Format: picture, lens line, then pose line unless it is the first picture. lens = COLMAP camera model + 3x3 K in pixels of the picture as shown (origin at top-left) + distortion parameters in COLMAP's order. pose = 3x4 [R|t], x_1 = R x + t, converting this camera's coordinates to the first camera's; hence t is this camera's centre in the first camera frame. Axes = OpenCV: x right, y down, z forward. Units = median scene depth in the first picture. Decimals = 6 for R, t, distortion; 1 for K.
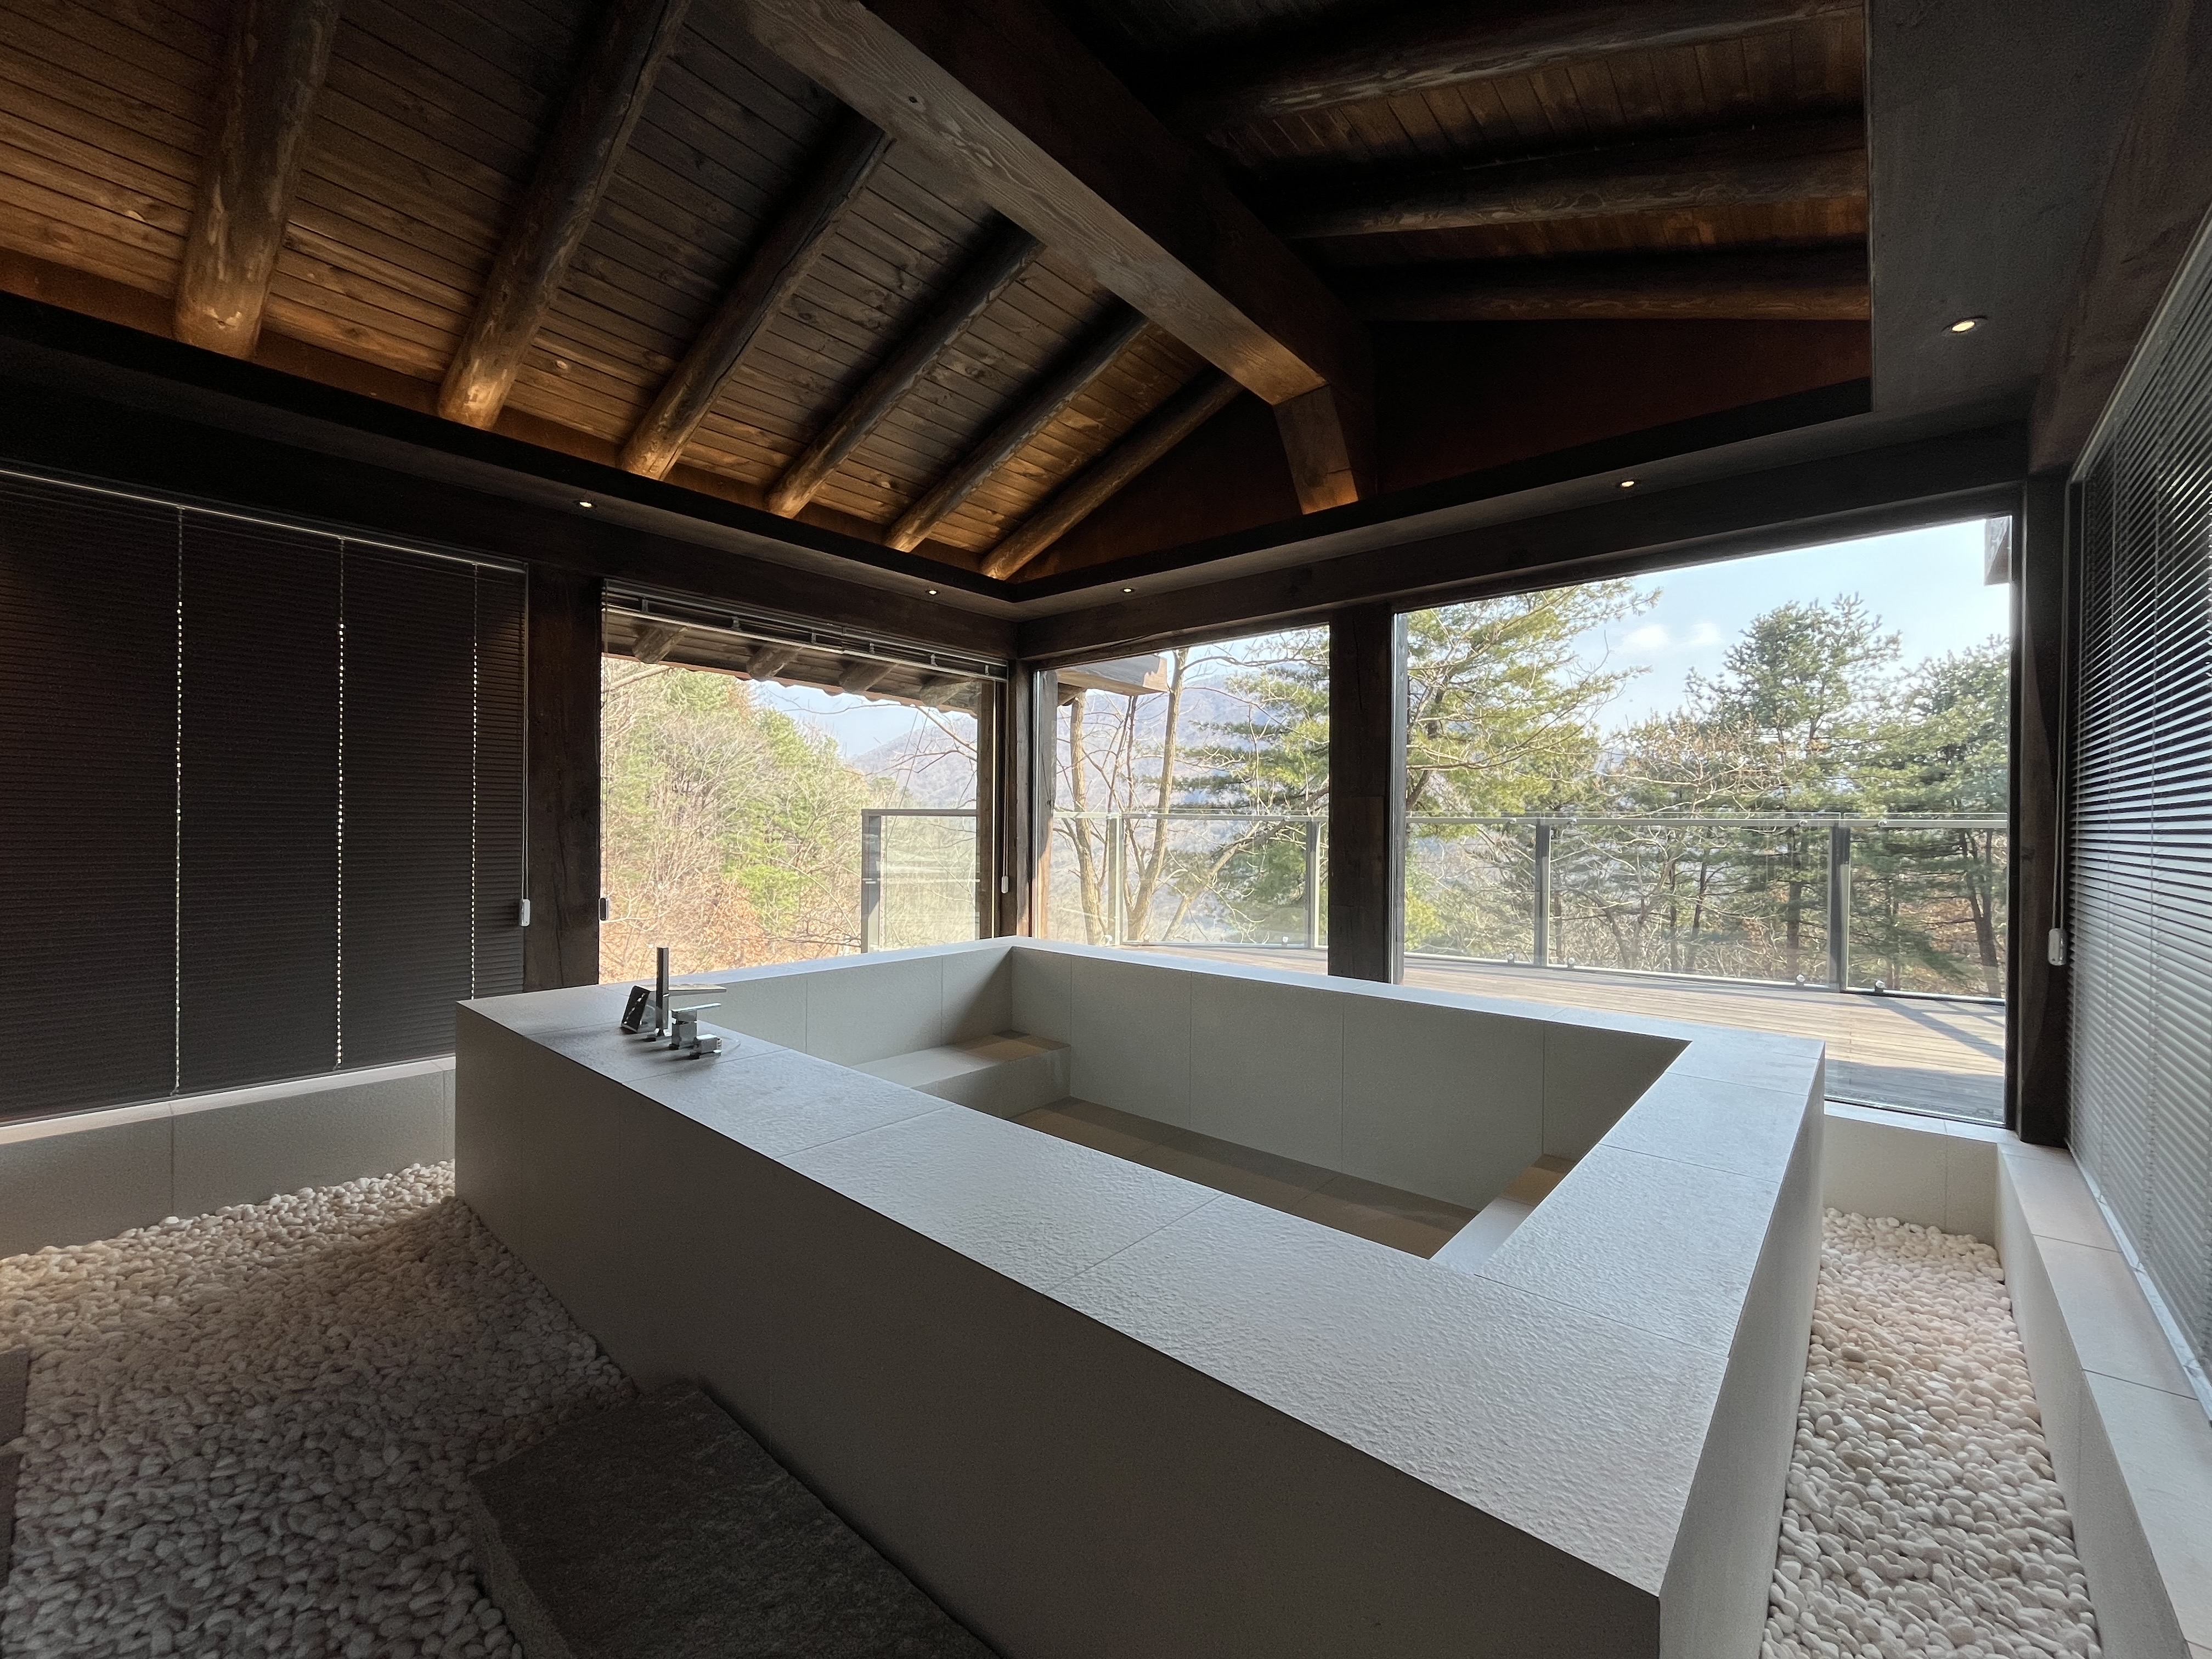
lens RADIAL K [[894.4, 0, 1098.9], [0, 894.4, 829.1], [0, 0, 1]] dist [-0.009961, -0.000218]
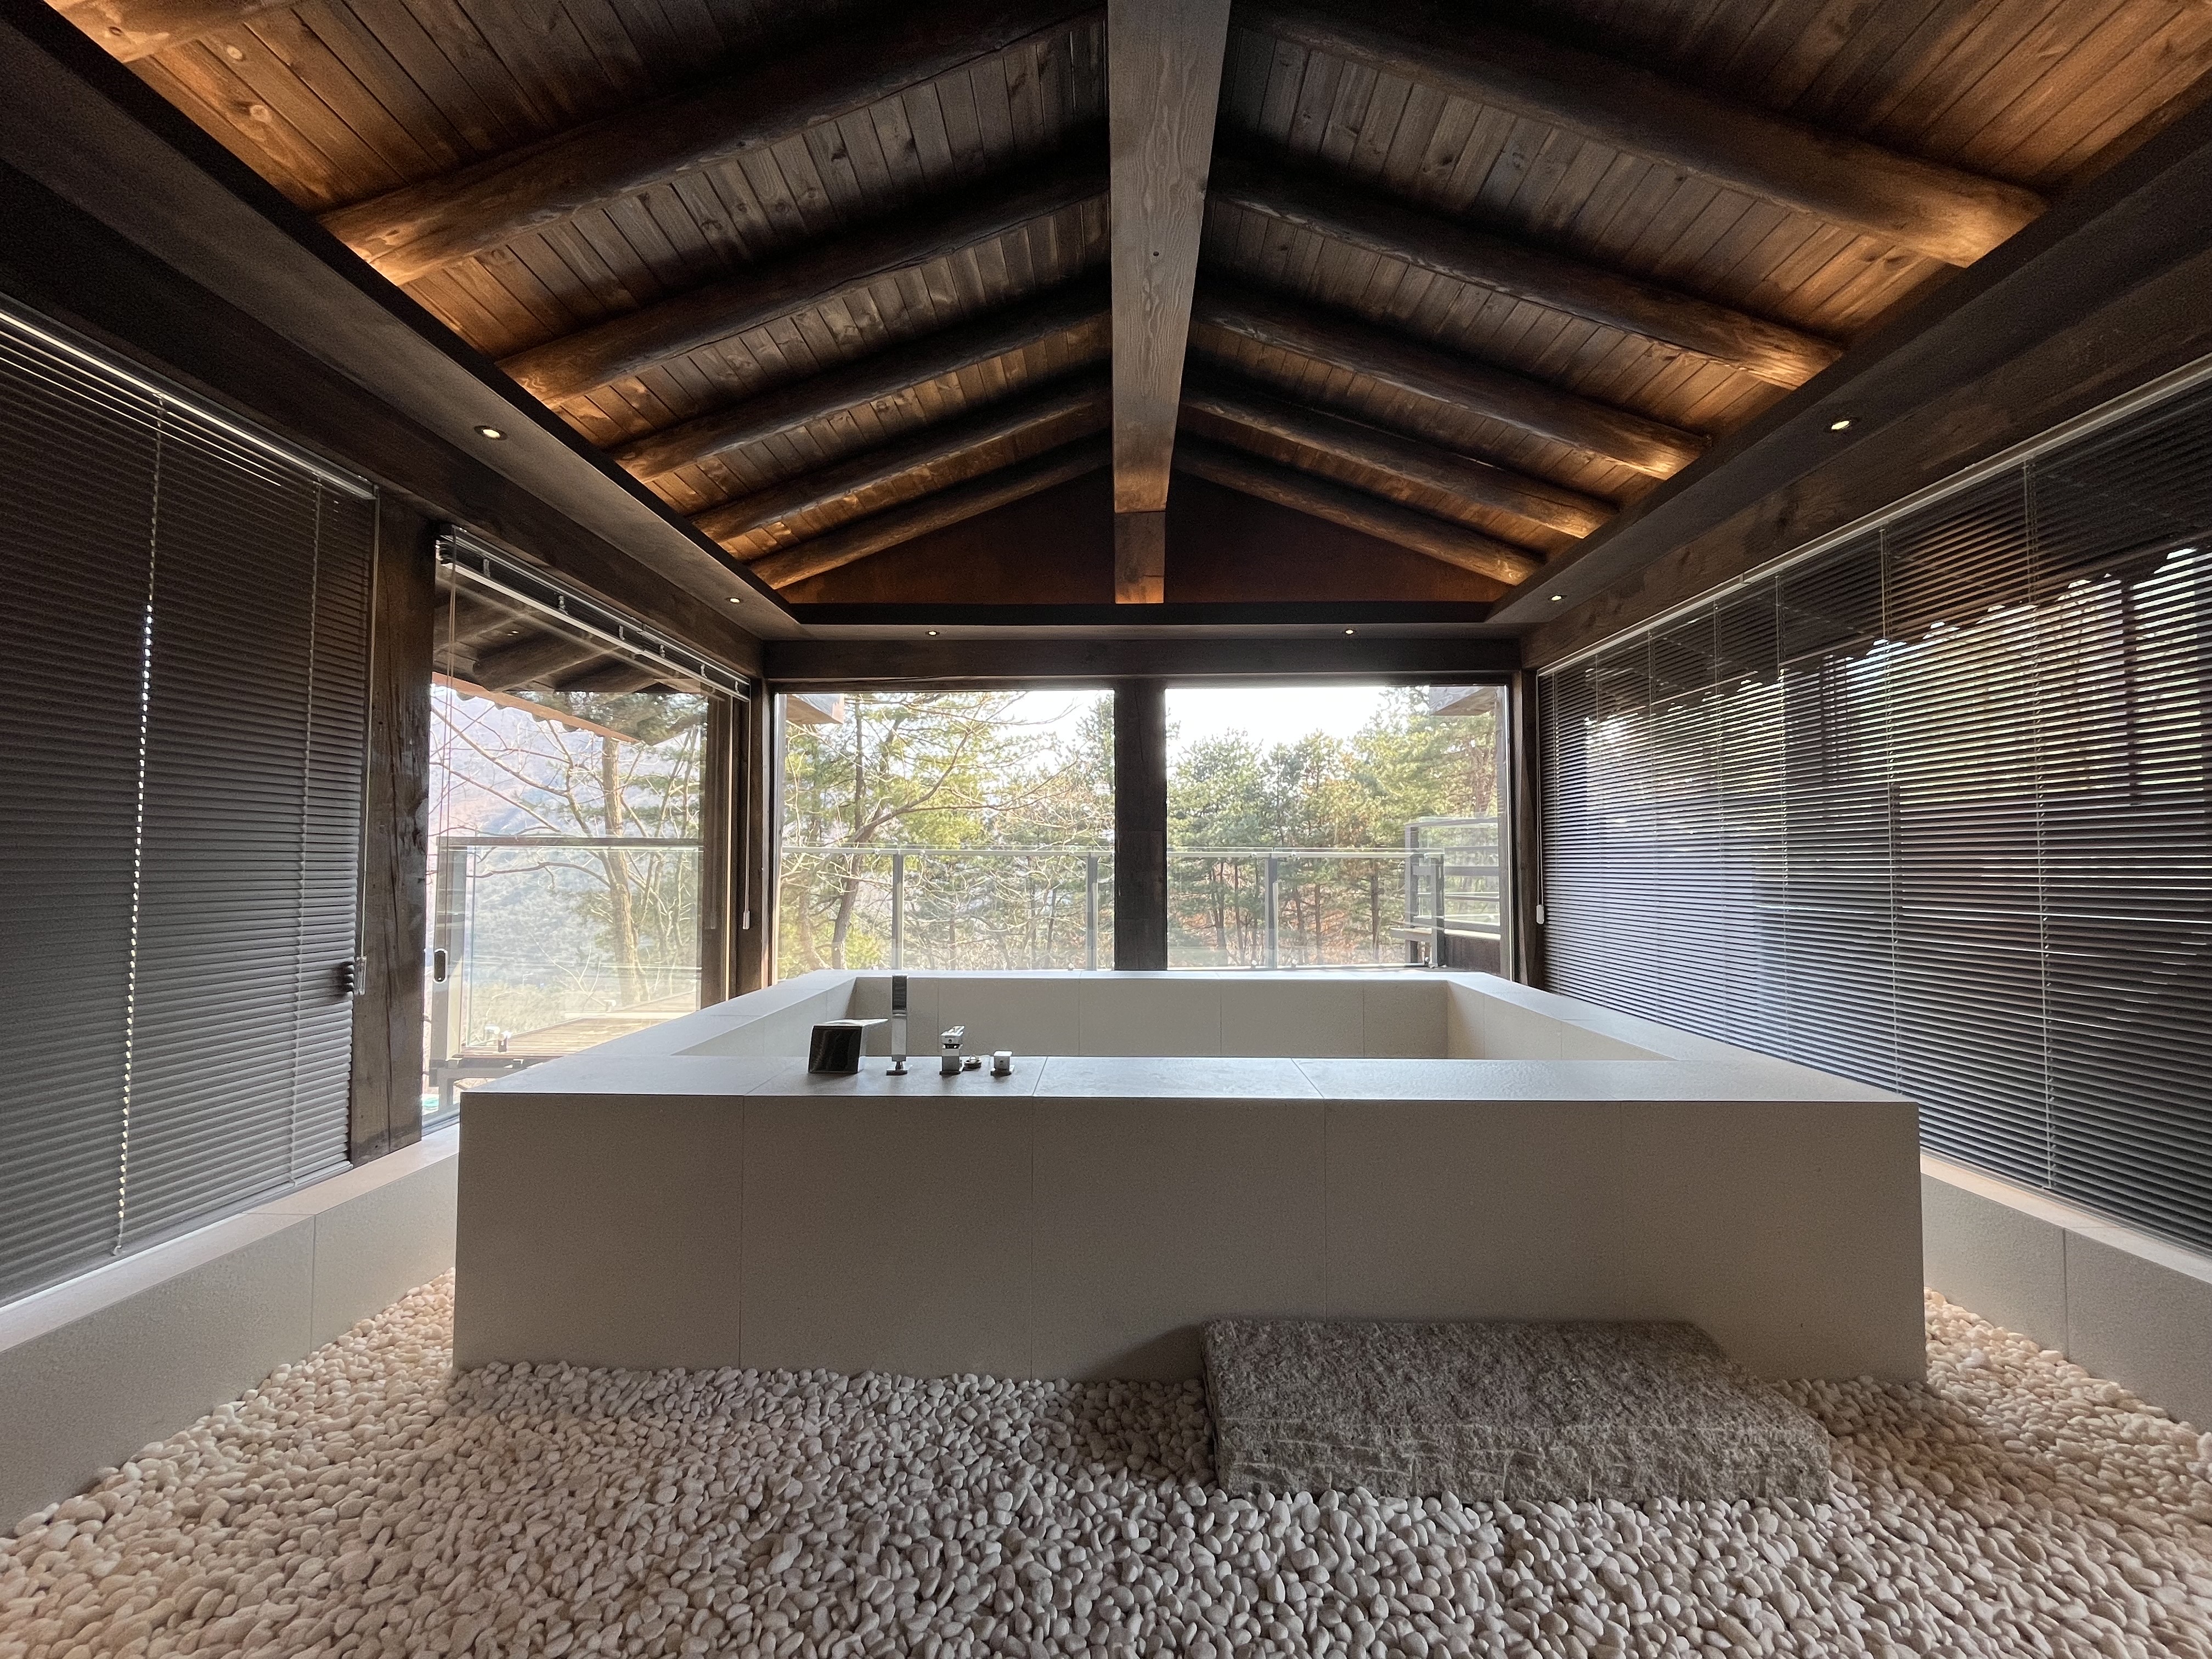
lens RADIAL K [[894.4, 0, 1095.8], [0, 894.4, 831.9], [0, 0, 1]] dist [-0.009961, -0.000218]
pose [[0.767437, 0.015985, 0.640925, -0.569494], [0.007940, 0.999376, -0.034431, 0.008061], [-0.641075, 0.031512, 0.766831, 0.076228]]
